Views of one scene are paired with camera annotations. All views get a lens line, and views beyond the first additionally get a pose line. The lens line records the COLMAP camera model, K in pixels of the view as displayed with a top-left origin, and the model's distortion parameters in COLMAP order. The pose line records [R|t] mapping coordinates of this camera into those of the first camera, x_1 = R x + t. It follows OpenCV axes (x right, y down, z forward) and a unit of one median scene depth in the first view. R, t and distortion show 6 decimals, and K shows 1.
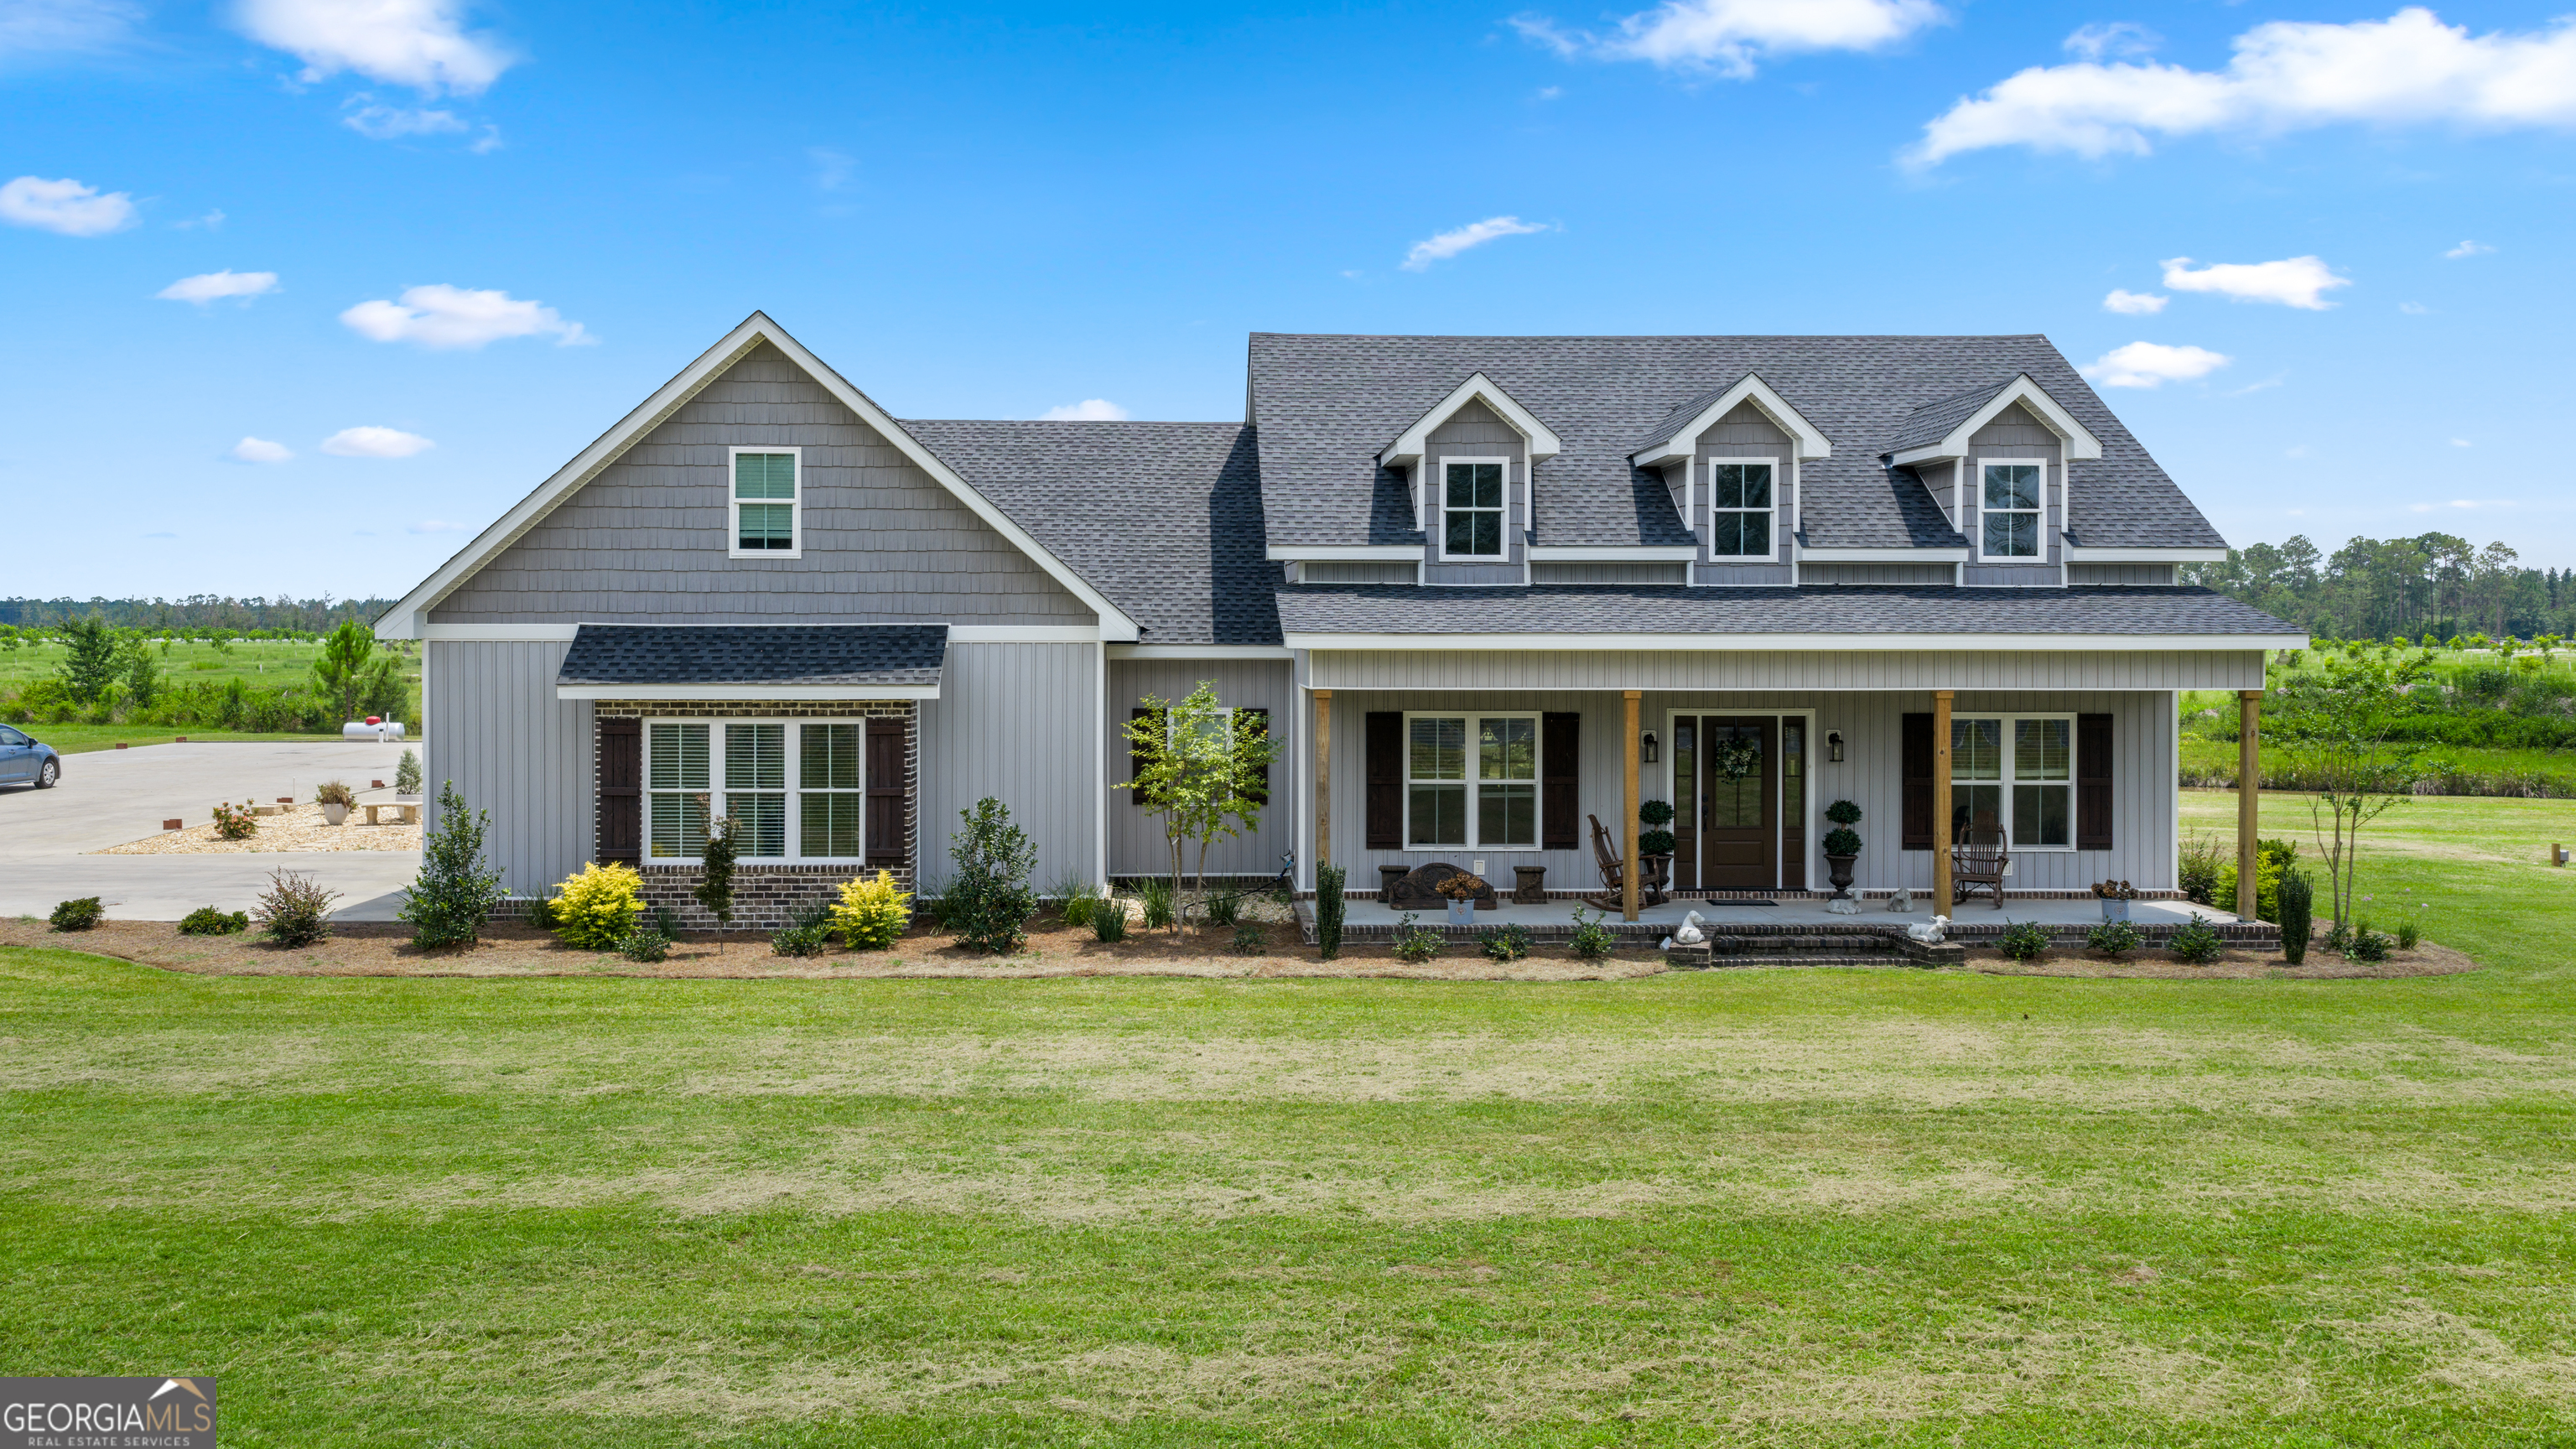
lens RADIAL K [[2114.7, 0, 1288.0], [0, 2114.7, 724.5], [0, 0, 1]] dist [0.024329, 0.006473]
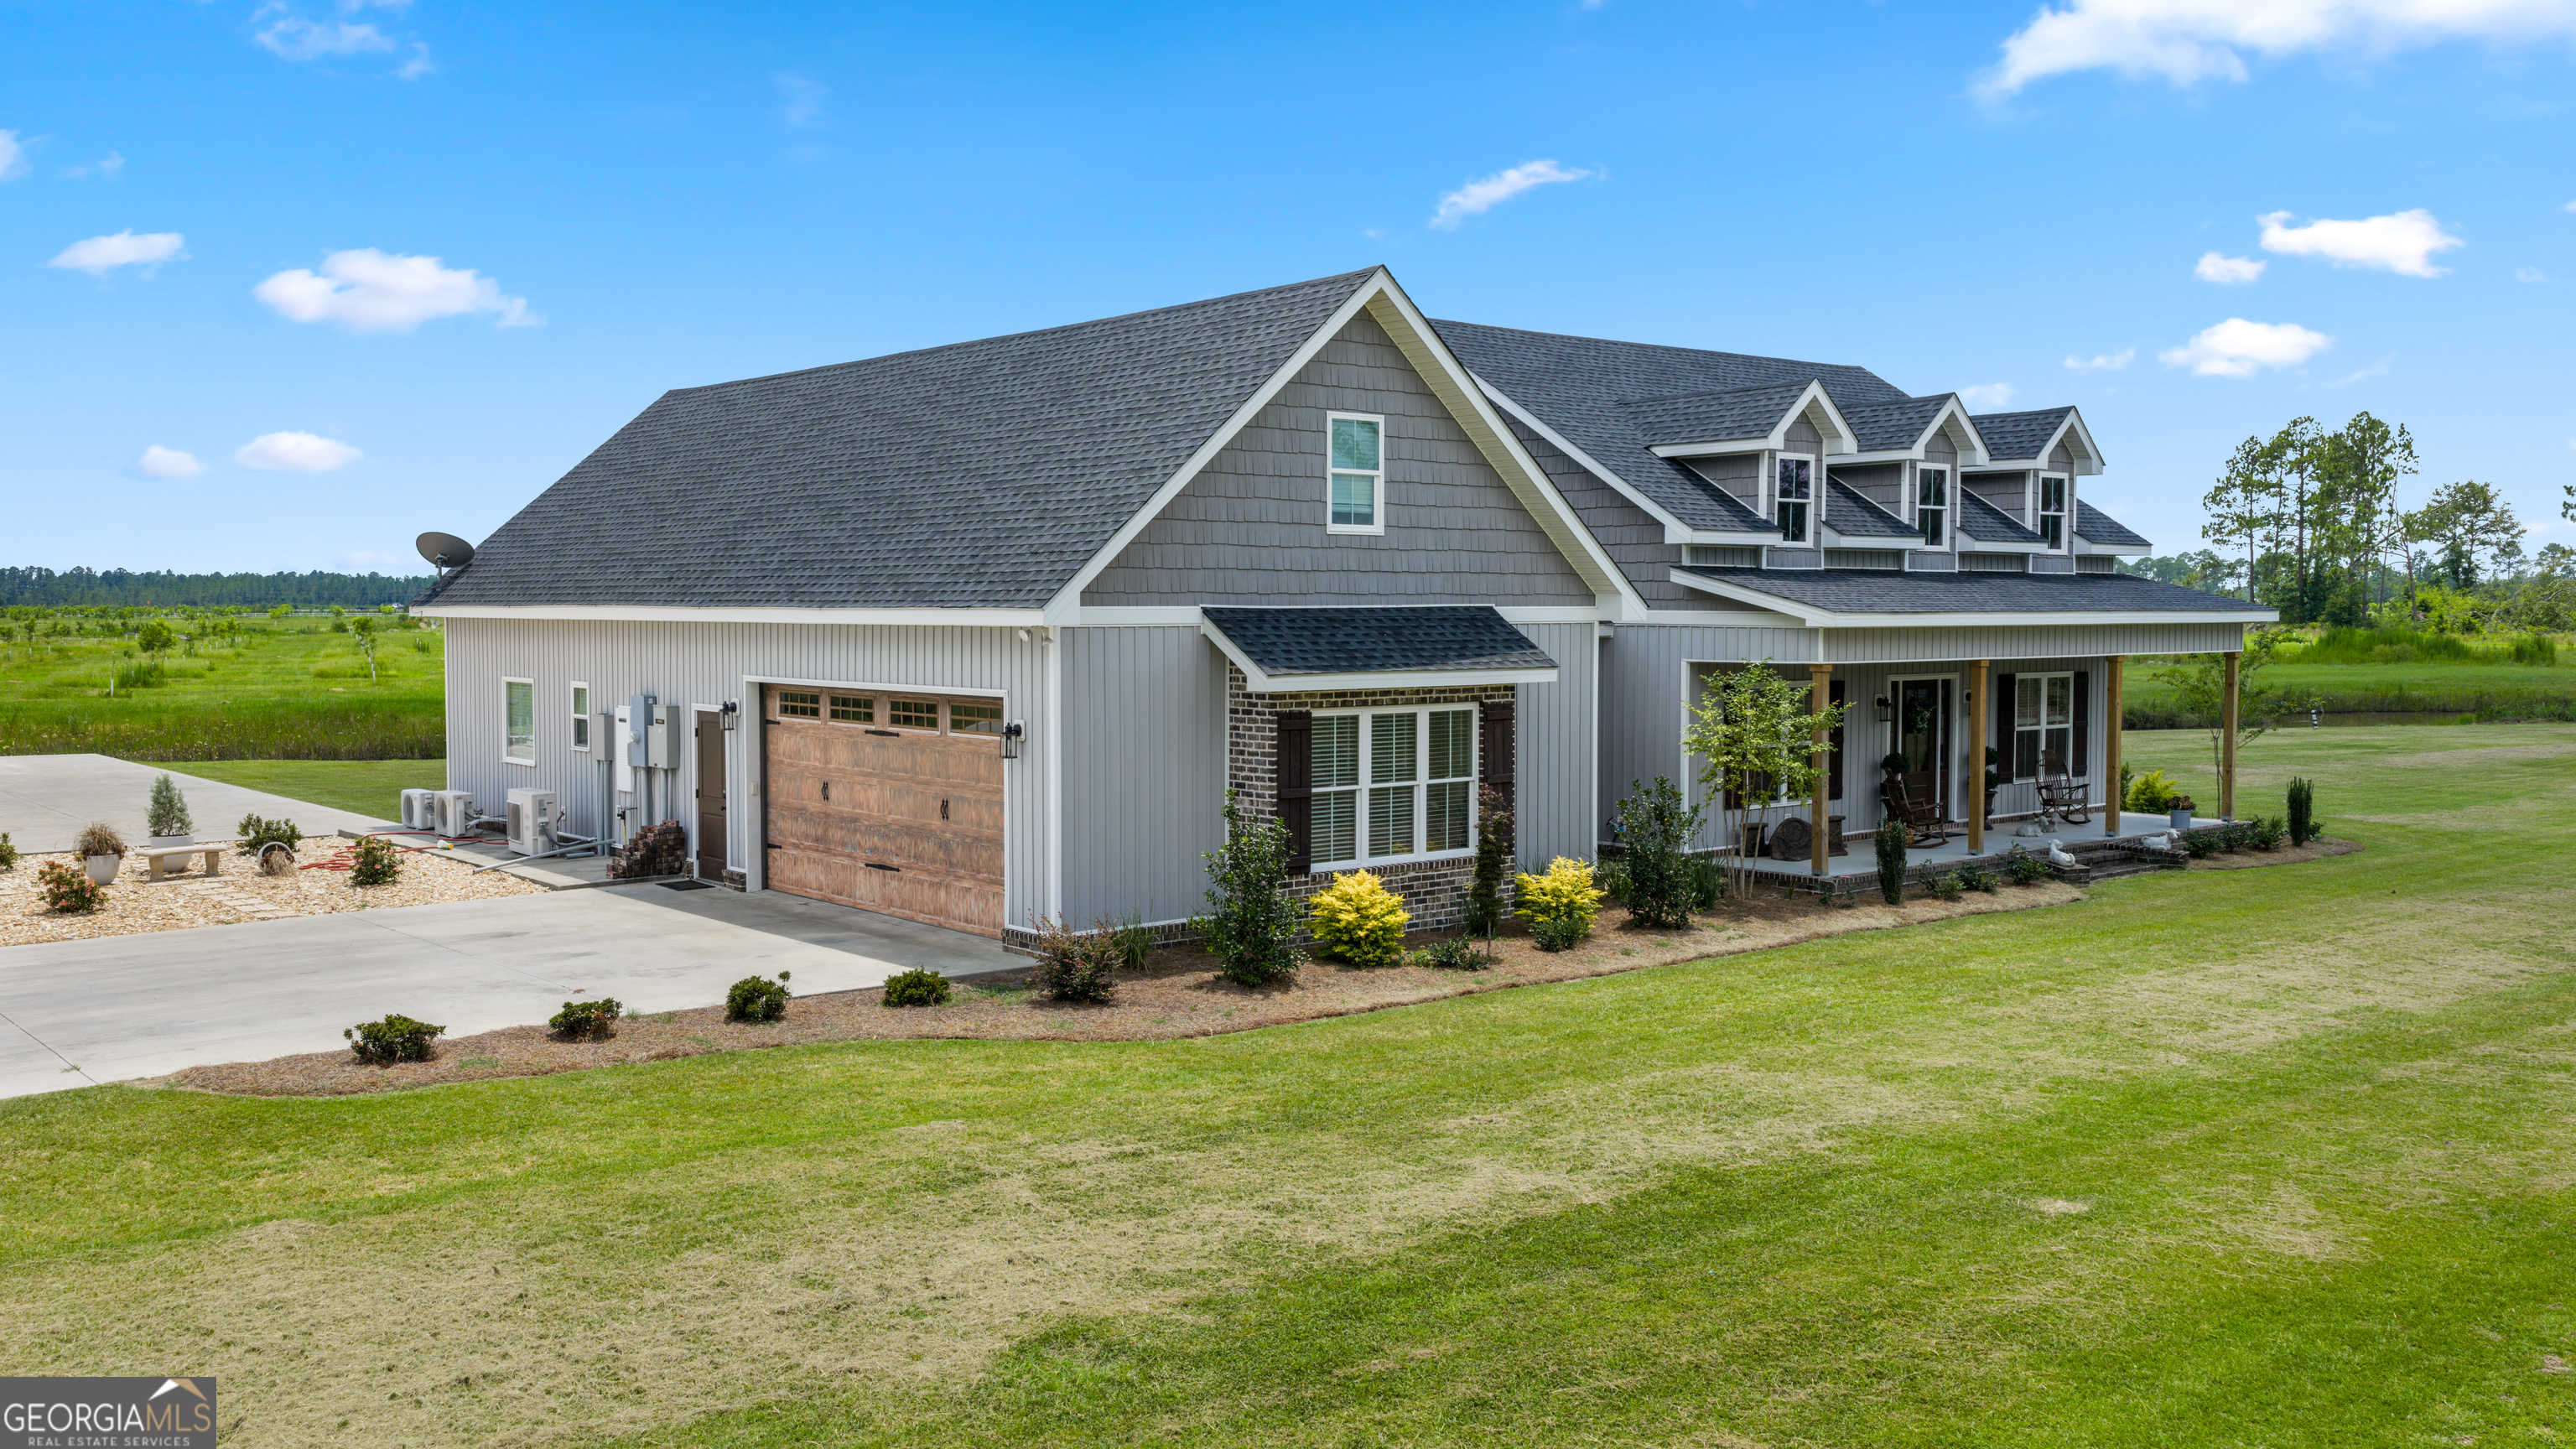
lens RADIAL K [[2139.0, 0, 1288.0], [0, 2139.0, 724.5], [0, 0, 1]] dist [-0.002583, -0.000469]
pose [[0.787897, -0.037495, 0.614664, -0.847110], [0.033191, 0.999279, 0.018412, -0.013851], [-0.614912, 0.005894, 0.788574, 0.284753]]
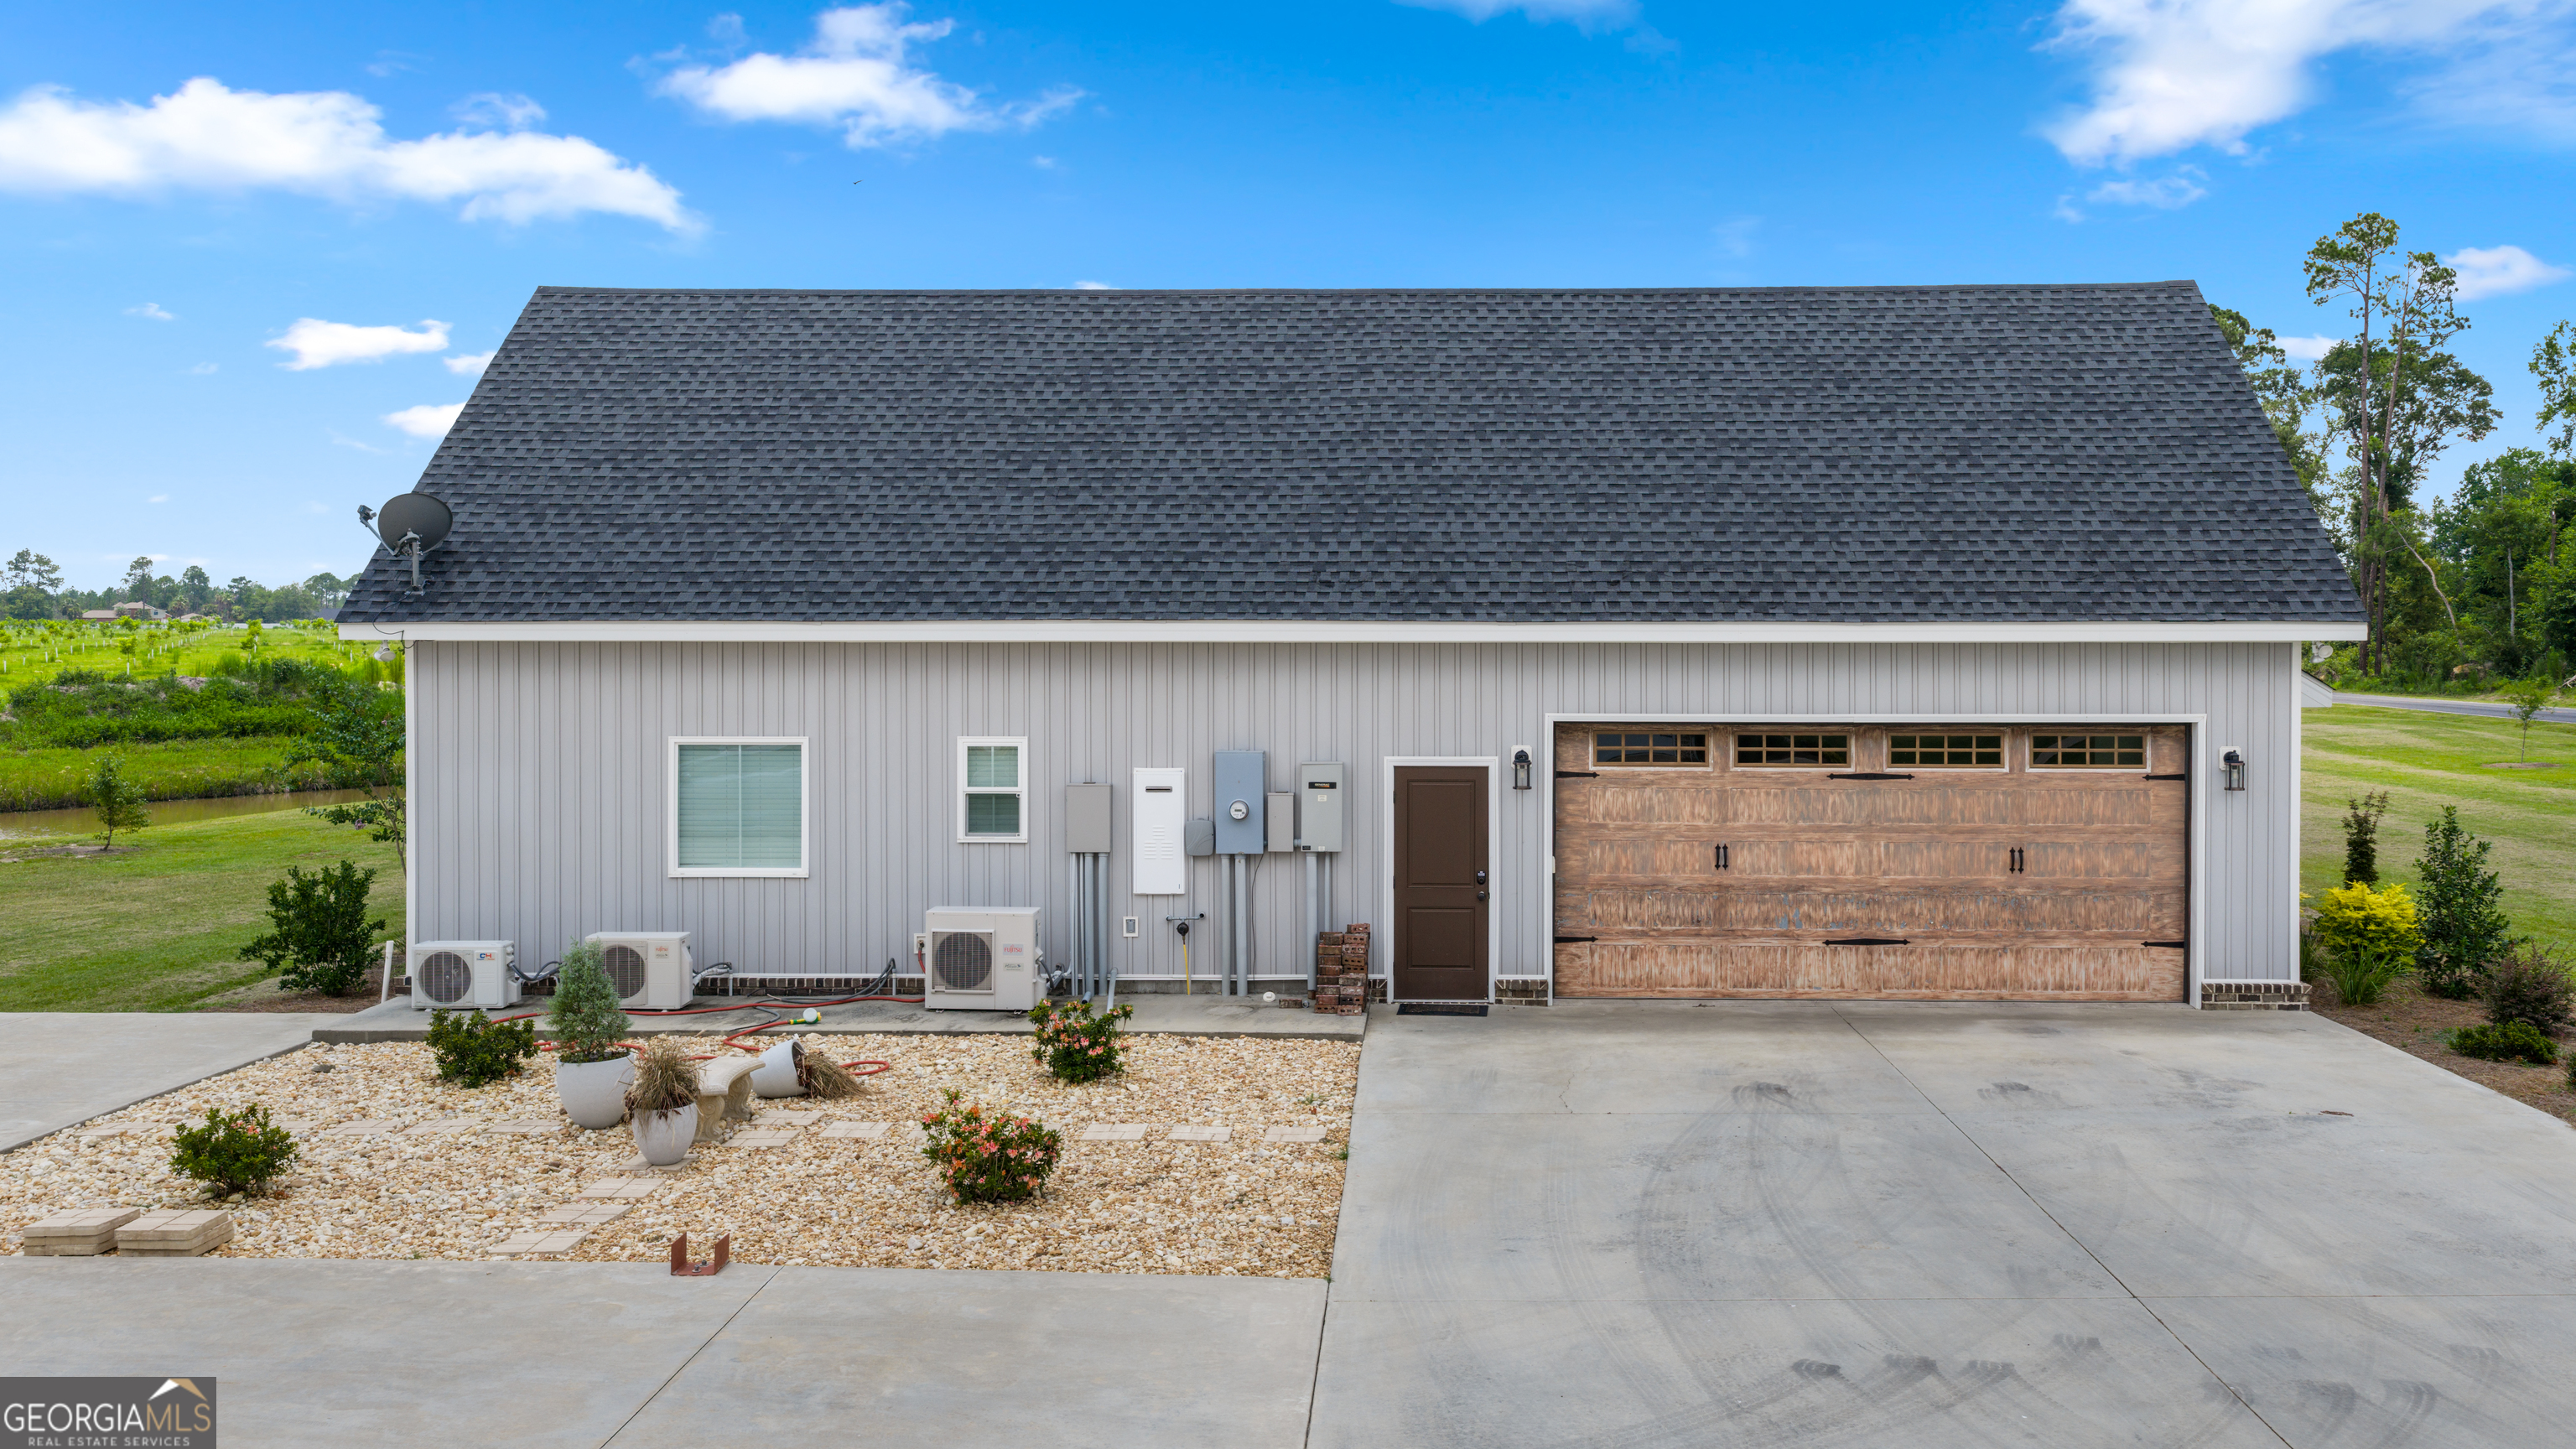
lens RADIAL K [[2114.7, 0, 1288.0], [0, 2114.7, 724.5], [0, 0, 1]] dist [0.024329, 0.006473]
pose [[0.076376, -0.035740, 0.996438, -1.097839], [0.051431, 0.998168, 0.031860, -0.042590], [-0.995752, 0.048814, 0.078074, 1.040652]]
